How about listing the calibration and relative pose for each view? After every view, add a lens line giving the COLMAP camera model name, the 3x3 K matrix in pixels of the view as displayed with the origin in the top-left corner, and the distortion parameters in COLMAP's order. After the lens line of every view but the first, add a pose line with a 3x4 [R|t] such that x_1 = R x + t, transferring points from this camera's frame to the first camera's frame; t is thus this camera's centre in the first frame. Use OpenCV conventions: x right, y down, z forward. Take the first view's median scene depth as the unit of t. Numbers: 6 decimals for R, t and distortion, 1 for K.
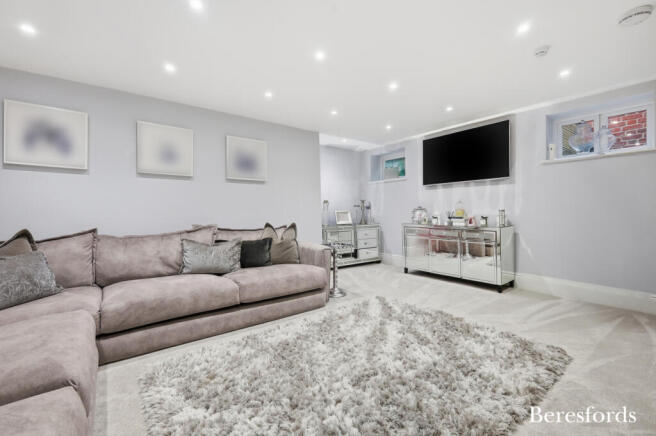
lens RADIAL K [[286.4, 0, 331.9], [0, 286.4, 213.6], [0, 0, 1]] dist [0.001589, 0.000352]
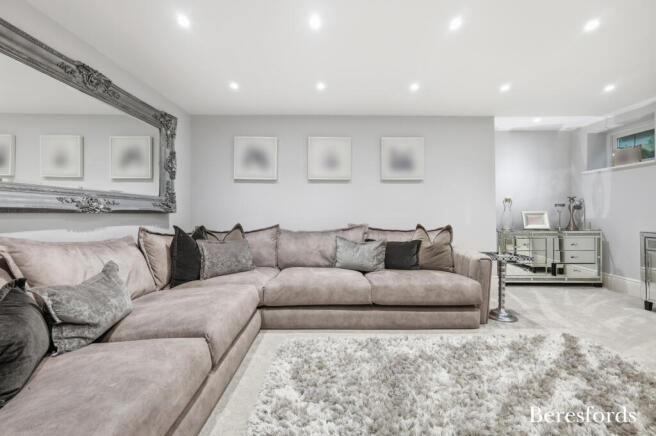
lens RADIAL K [[286.4, 0, 331.9], [0, 286.4, 213.6], [0, 0, 1]] dist [0.001589, 0.000352]
pose [[0.789859, 0.010034, -0.613207, 0.160185], [-0.009444, 0.999947, 0.004198, -0.004321], [0.613216, 0.002475, 0.789911, 0.109331]]
